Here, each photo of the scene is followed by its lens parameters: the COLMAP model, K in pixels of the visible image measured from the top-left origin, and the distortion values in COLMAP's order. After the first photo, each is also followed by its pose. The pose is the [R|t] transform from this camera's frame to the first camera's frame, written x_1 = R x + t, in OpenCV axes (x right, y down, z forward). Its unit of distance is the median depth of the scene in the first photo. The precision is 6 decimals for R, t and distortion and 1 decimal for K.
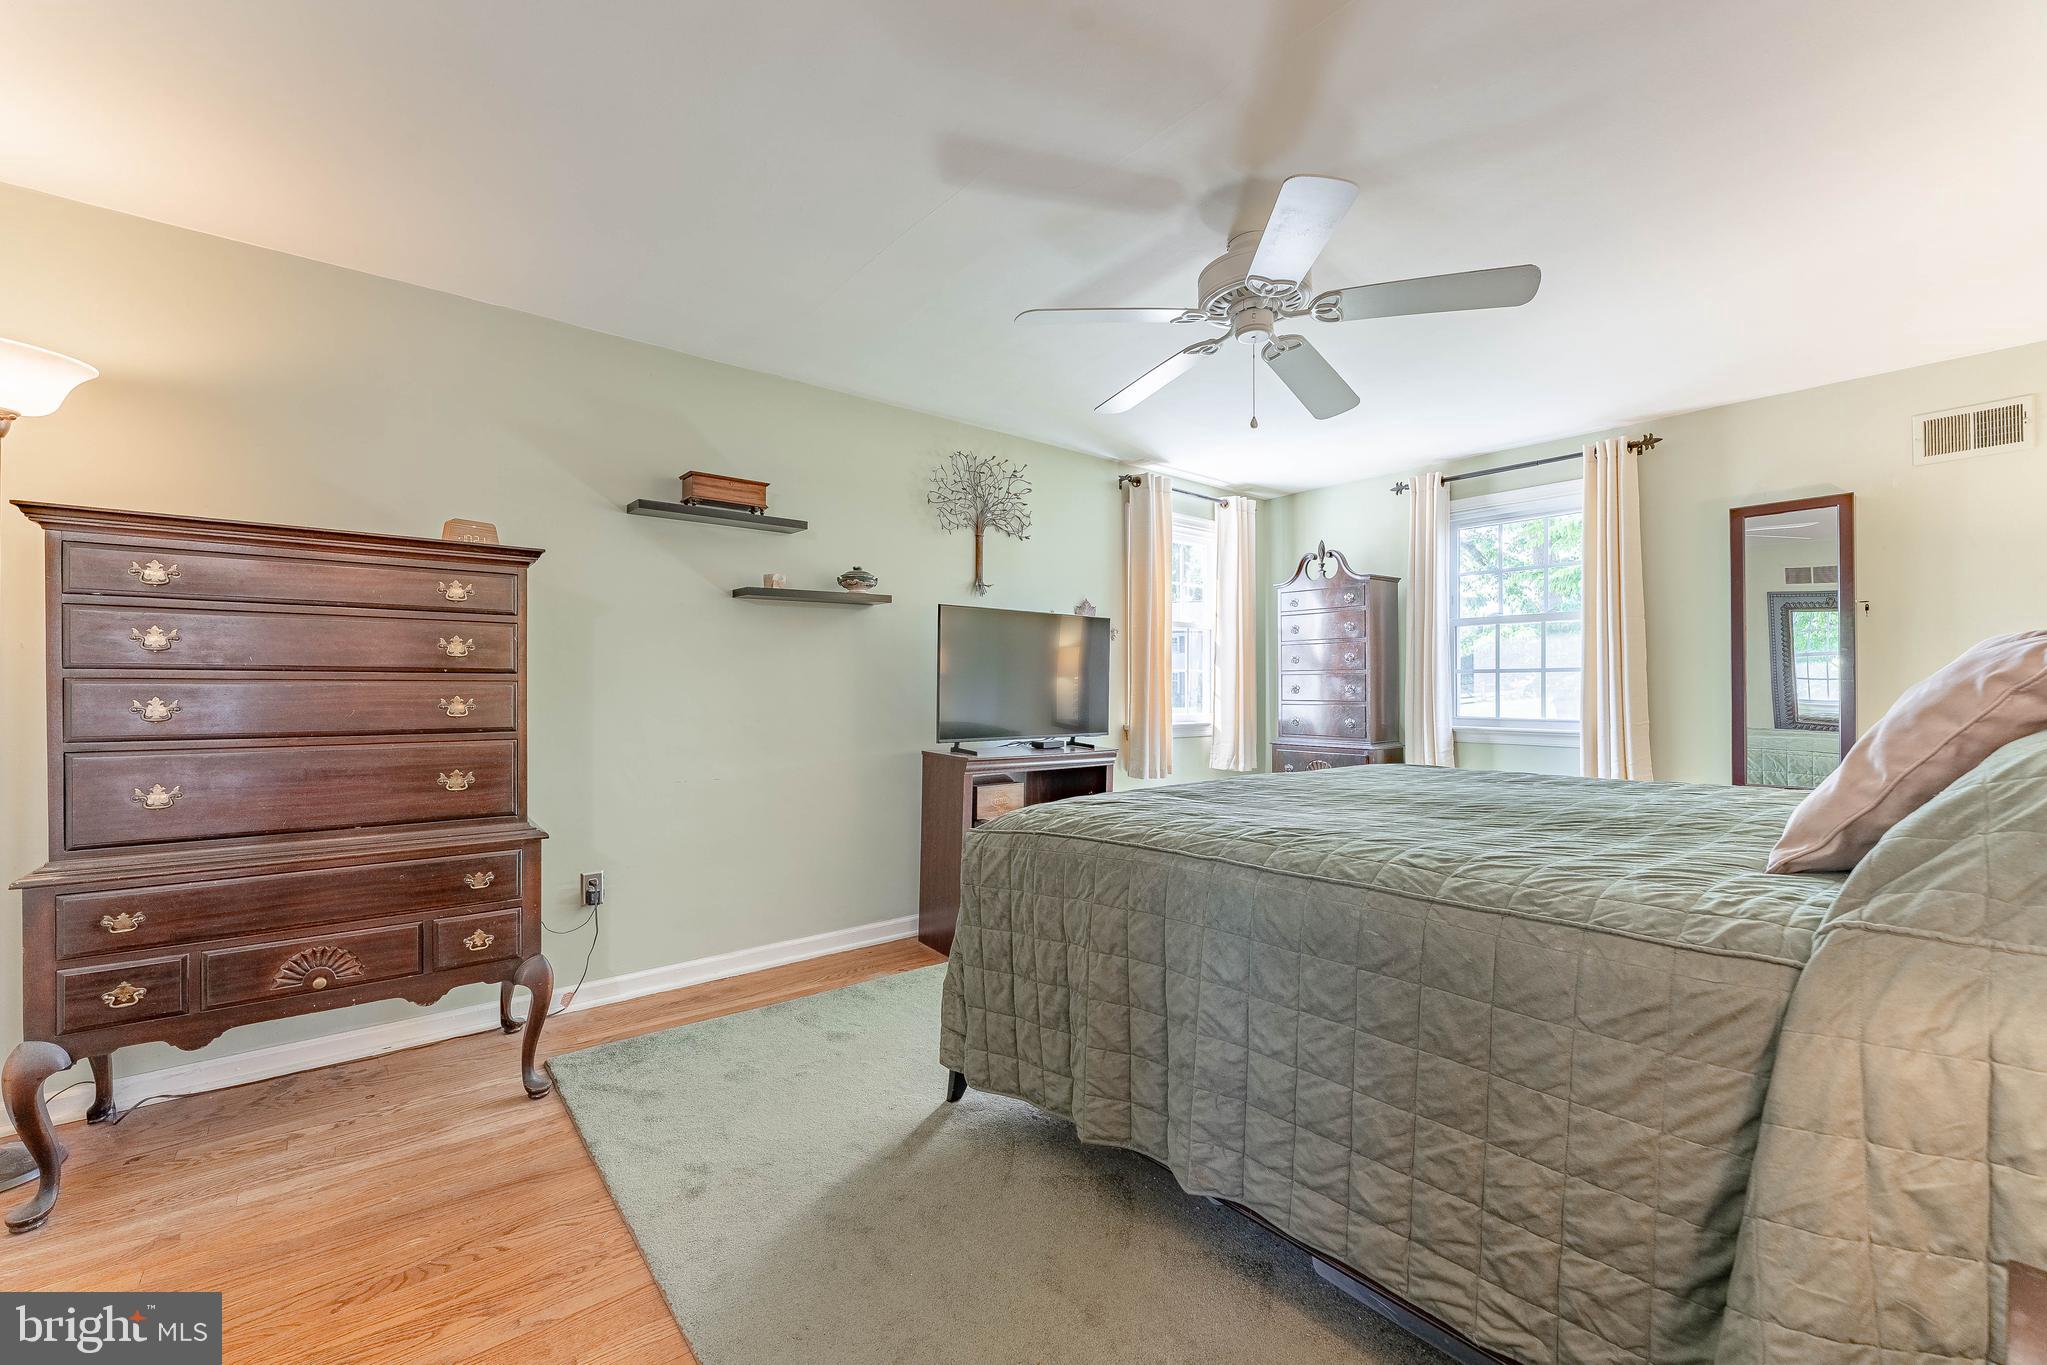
lens RADIAL K [[836.9, 0, 1019.8], [0, 836.9, 683.3], [0, 0, 1]] dist [-0.001828, -0.000593]
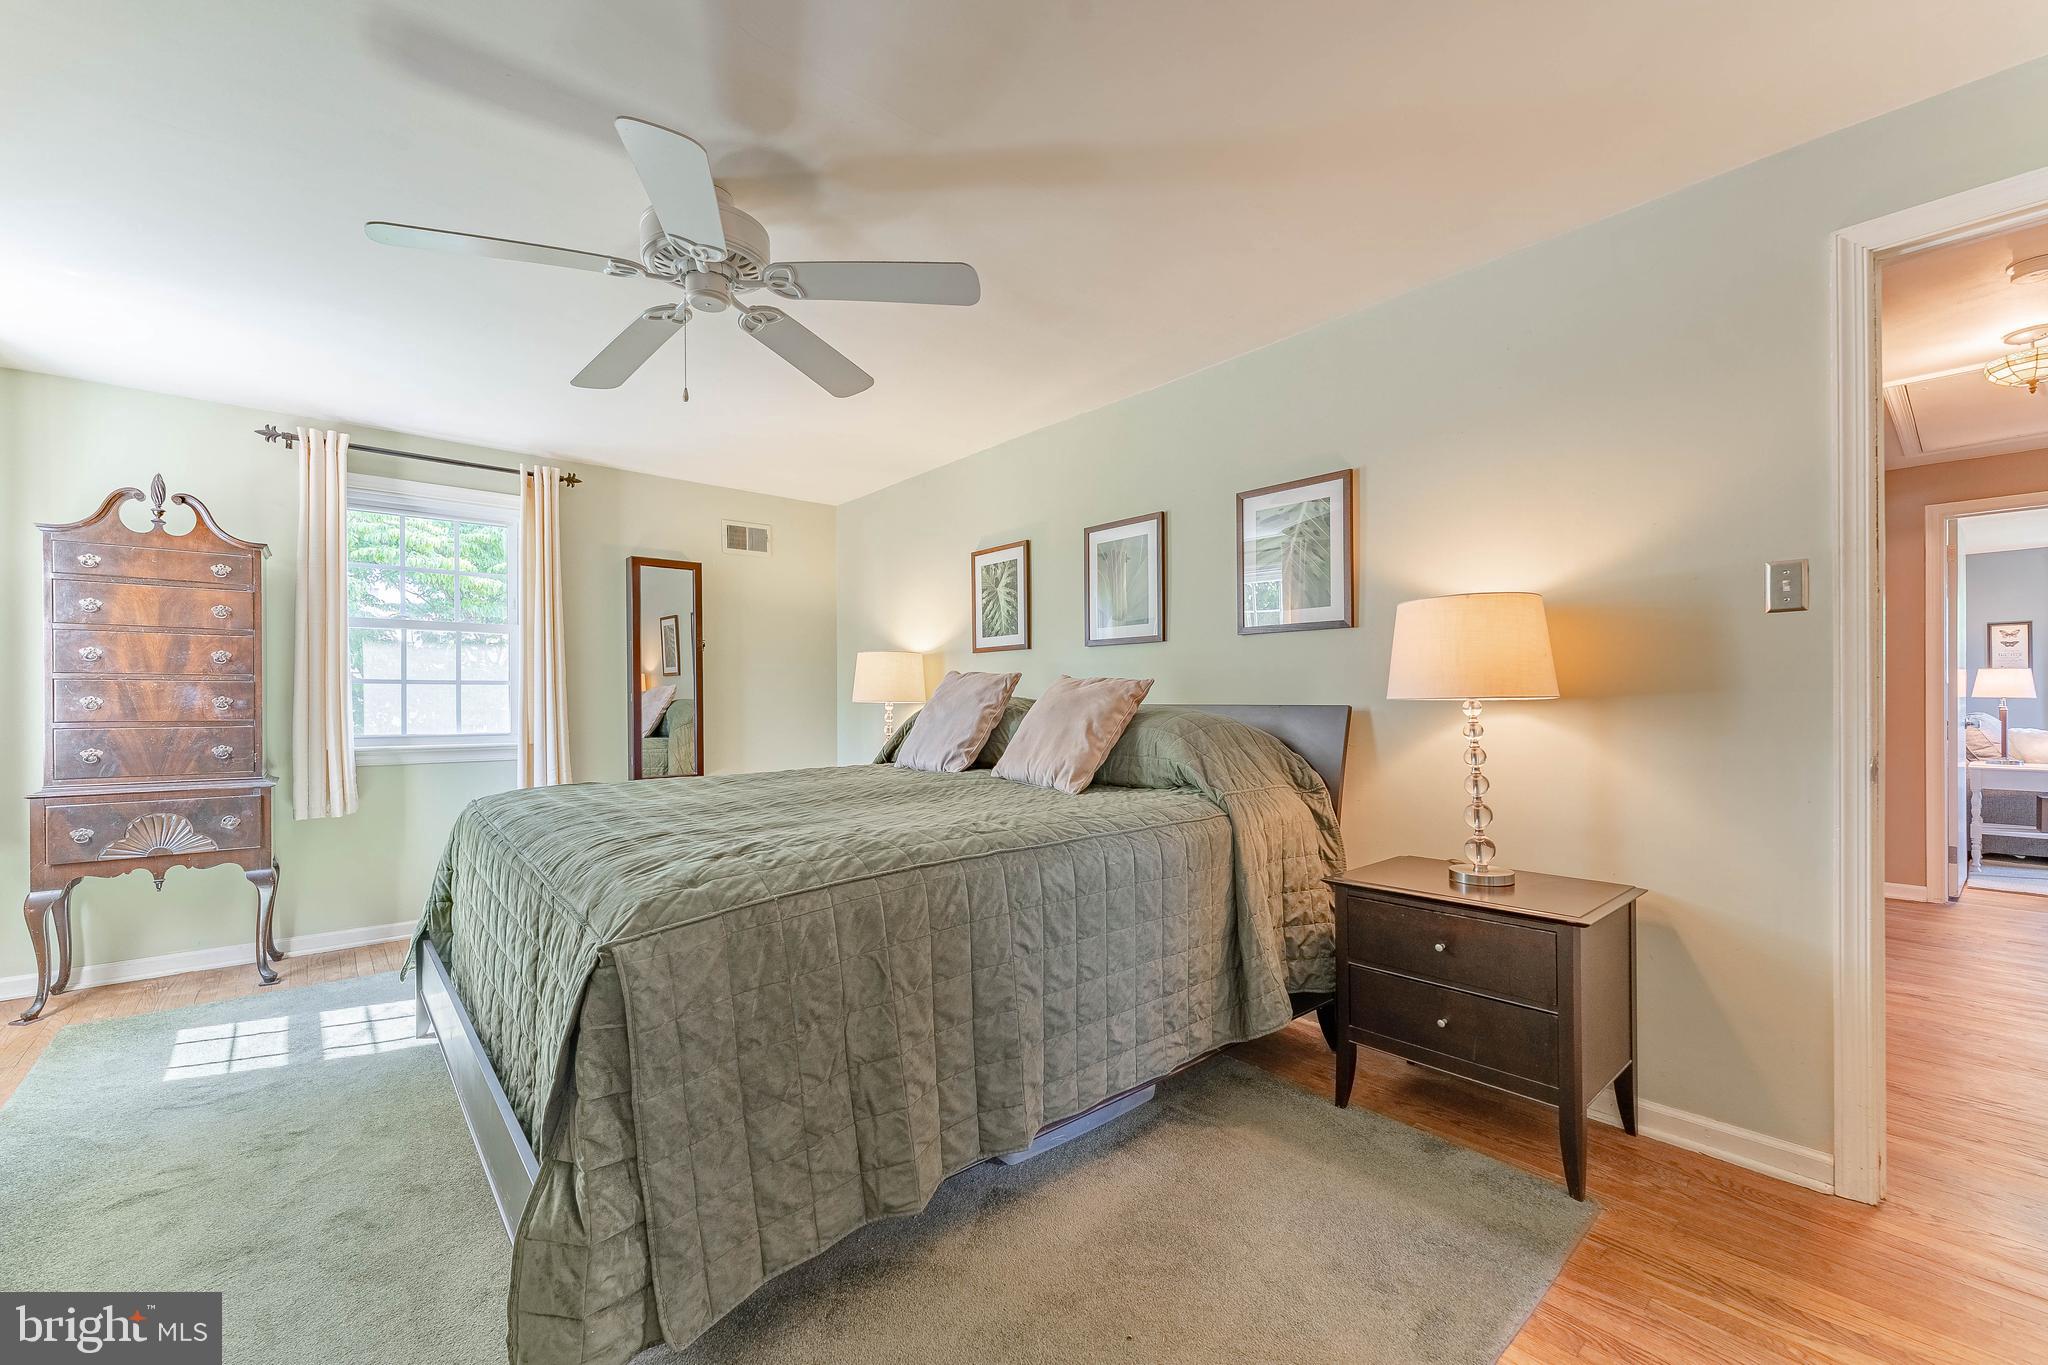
lens RADIAL K [[838.6, 0, 1029.5], [0, 838.6, 684.4], [0, 0, 1]] dist [-0.001154, -0.000136]
pose [[-0.039536, 0.020941, 0.998999, -0.461949], [-0.001583, 0.999778, -0.021020, 0.007137], [-0.999217, -0.002412, -0.039494, 0.524099]]
